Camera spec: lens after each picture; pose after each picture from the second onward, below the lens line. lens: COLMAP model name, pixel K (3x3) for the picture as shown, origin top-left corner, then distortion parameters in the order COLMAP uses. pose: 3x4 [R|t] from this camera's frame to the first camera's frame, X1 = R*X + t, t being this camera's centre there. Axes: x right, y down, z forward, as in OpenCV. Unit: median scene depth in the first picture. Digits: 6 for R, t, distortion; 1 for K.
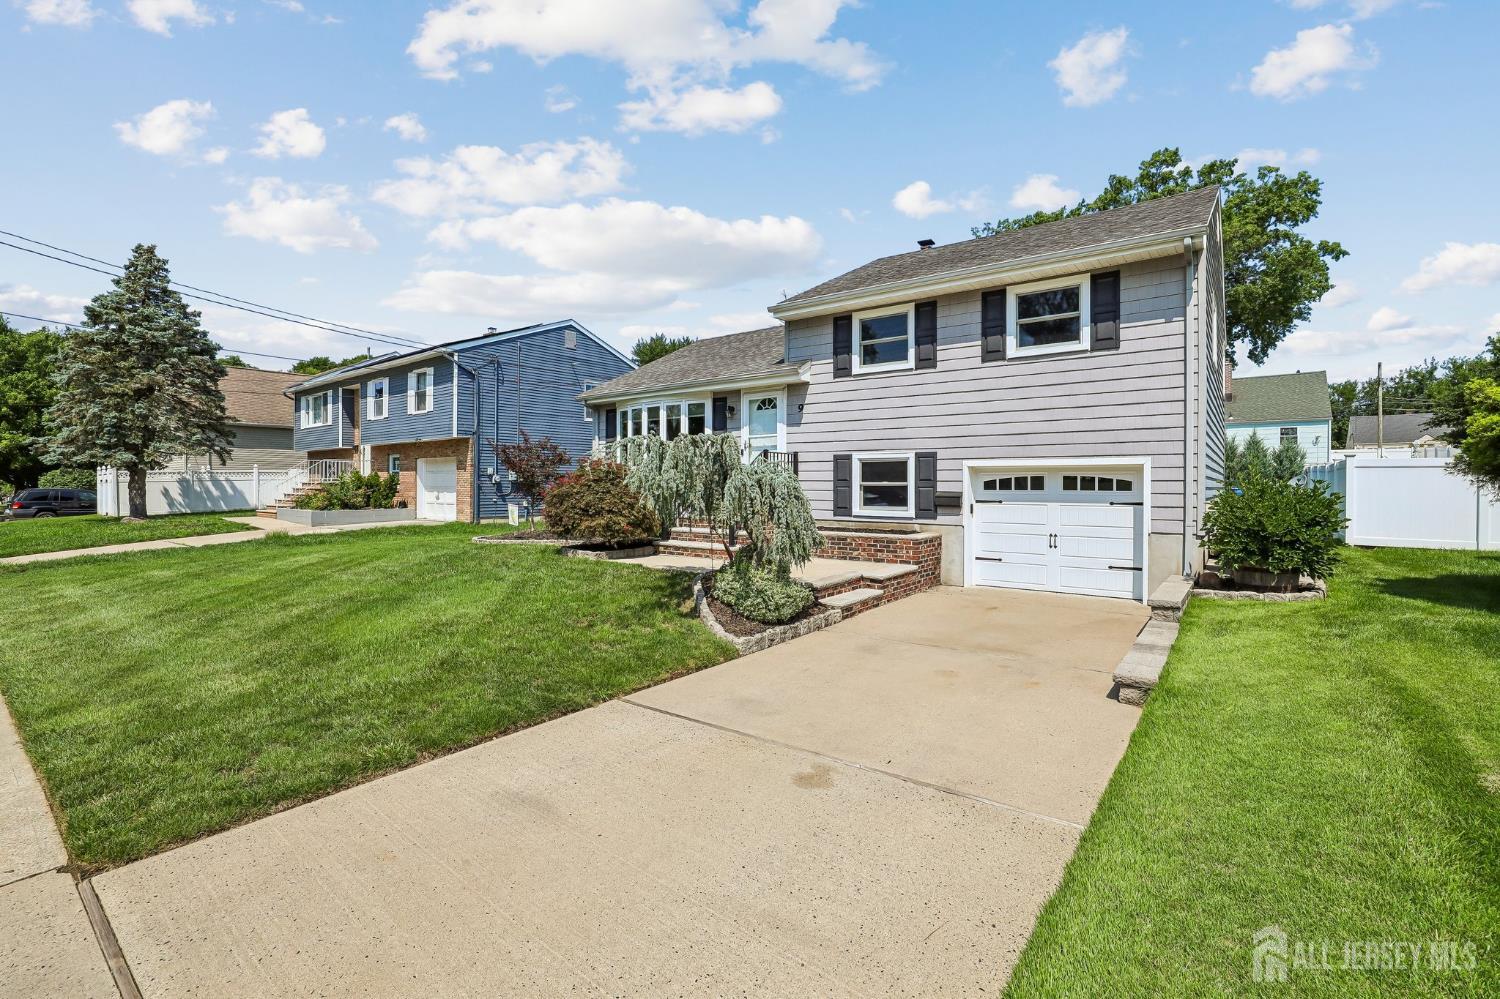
lens RADIAL K [[655.7, 0, 742.1], [0, 655.7, 498.2], [0, 0, 1]] dist [-0.016328, 0.004711]
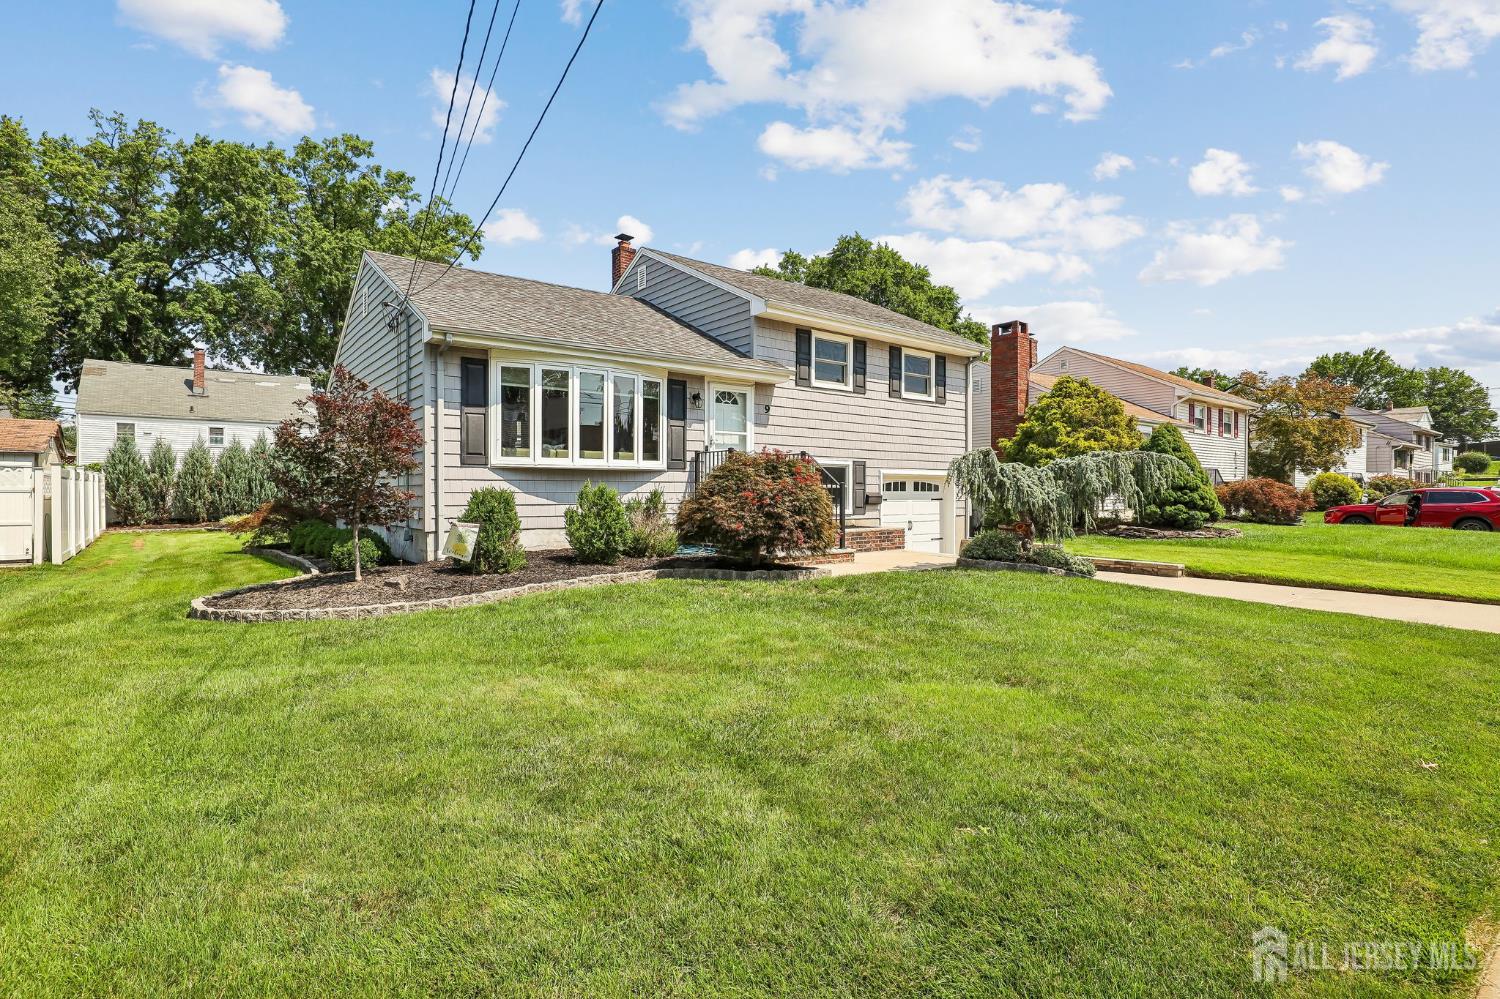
lens RADIAL K [[722.4, 0, 719.0], [0, 722.4, 495.3], [0, 0, 1]] dist [-0.017430, 0.000354]
pose [[0.279697, -0.013785, 0.959989, -1.035809], [0.011415, 0.999874, 0.011031, -0.021695], [-0.960021, 0.007873, 0.279819, 0.815142]]
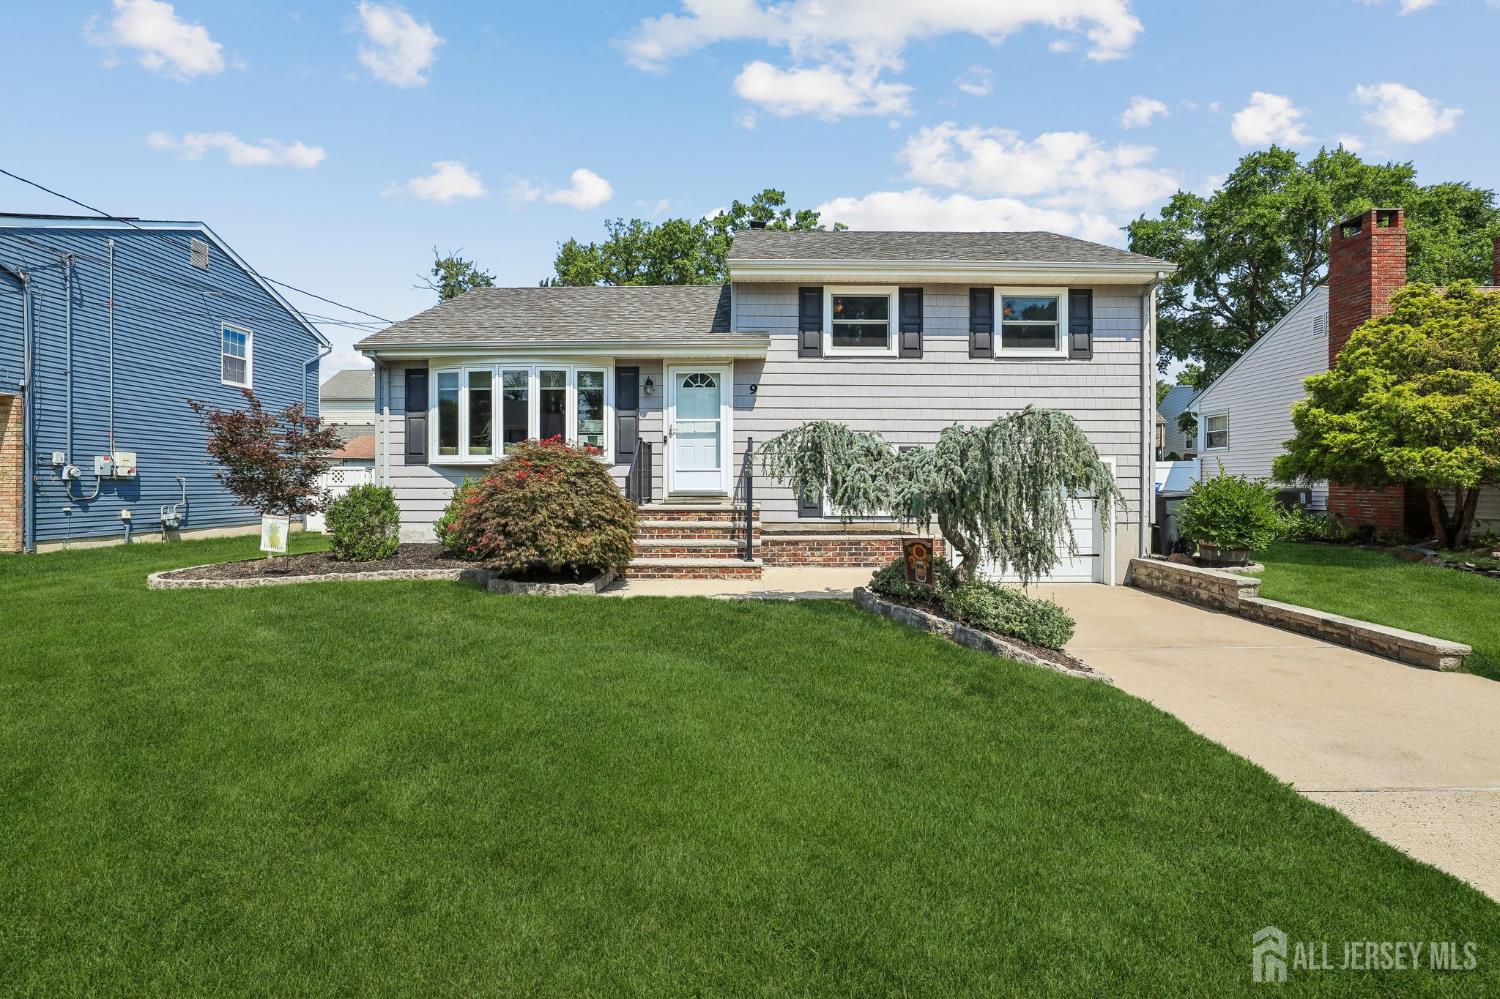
lens RADIAL K [[678.7, 0, 741.9], [0, 678.7, 494.1], [0, 0, 1]] dist [-0.024361, 0.004929]
pose [[0.801877, -0.011378, 0.597381, -0.465915], [0.012902, 0.999915, 0.001726, -0.006435], [-0.597350, 0.006323, 0.801956, 0.339098]]
